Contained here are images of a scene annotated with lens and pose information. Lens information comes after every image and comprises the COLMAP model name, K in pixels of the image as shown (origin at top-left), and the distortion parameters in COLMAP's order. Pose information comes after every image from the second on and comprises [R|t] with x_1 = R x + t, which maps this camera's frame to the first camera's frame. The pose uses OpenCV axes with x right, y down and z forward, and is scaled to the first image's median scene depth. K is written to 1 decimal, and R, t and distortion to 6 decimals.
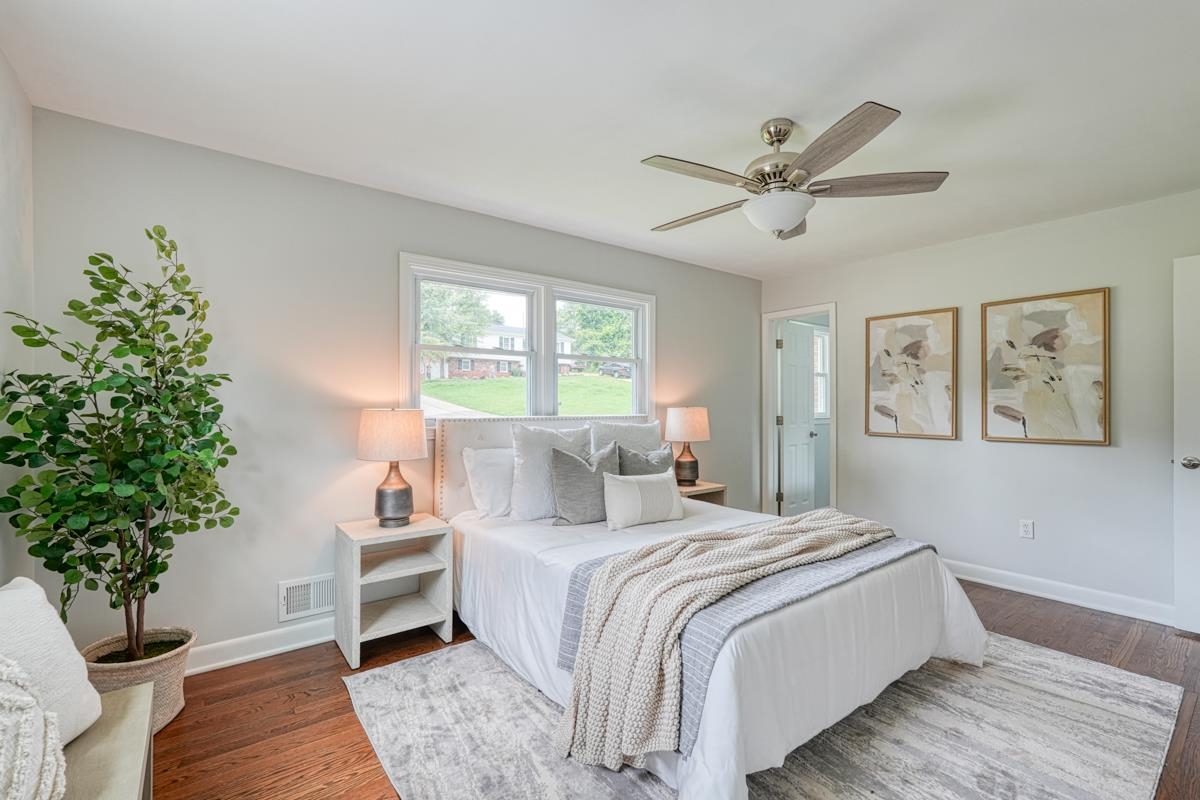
lens RADIAL K [[532.7, 0, 602.9], [0, 532.7, 396.2], [0, 0, 1]] dist [-0.010120, 0.006884]
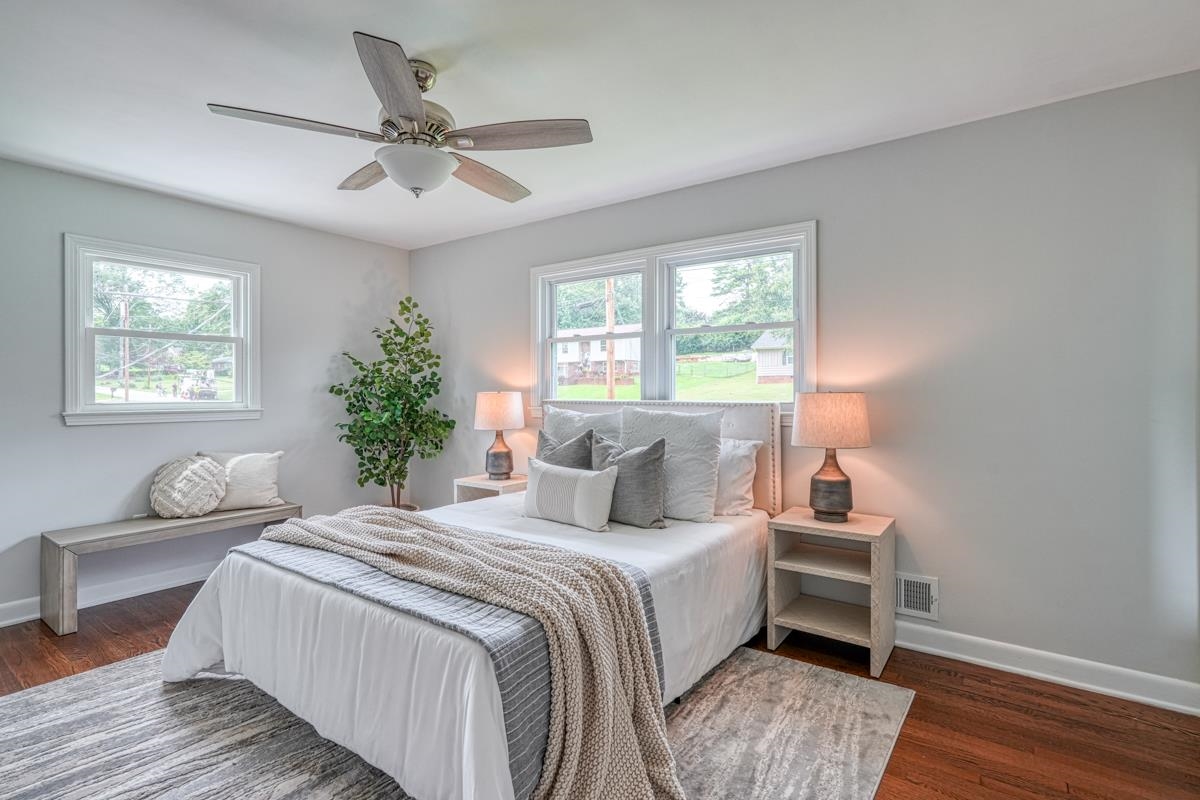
lens RADIAL K [[579.0, 0, 599.1], [0, 579.0, 392.7], [0, 0, 1]] dist [-0.011228, 0.005641]
pose [[0.274413, 0.002975, -0.961607, 0.806400], [0.018166, 0.999801, 0.008277, 0.013815], [0.961440, -0.019740, 0.274304, 0.627489]]
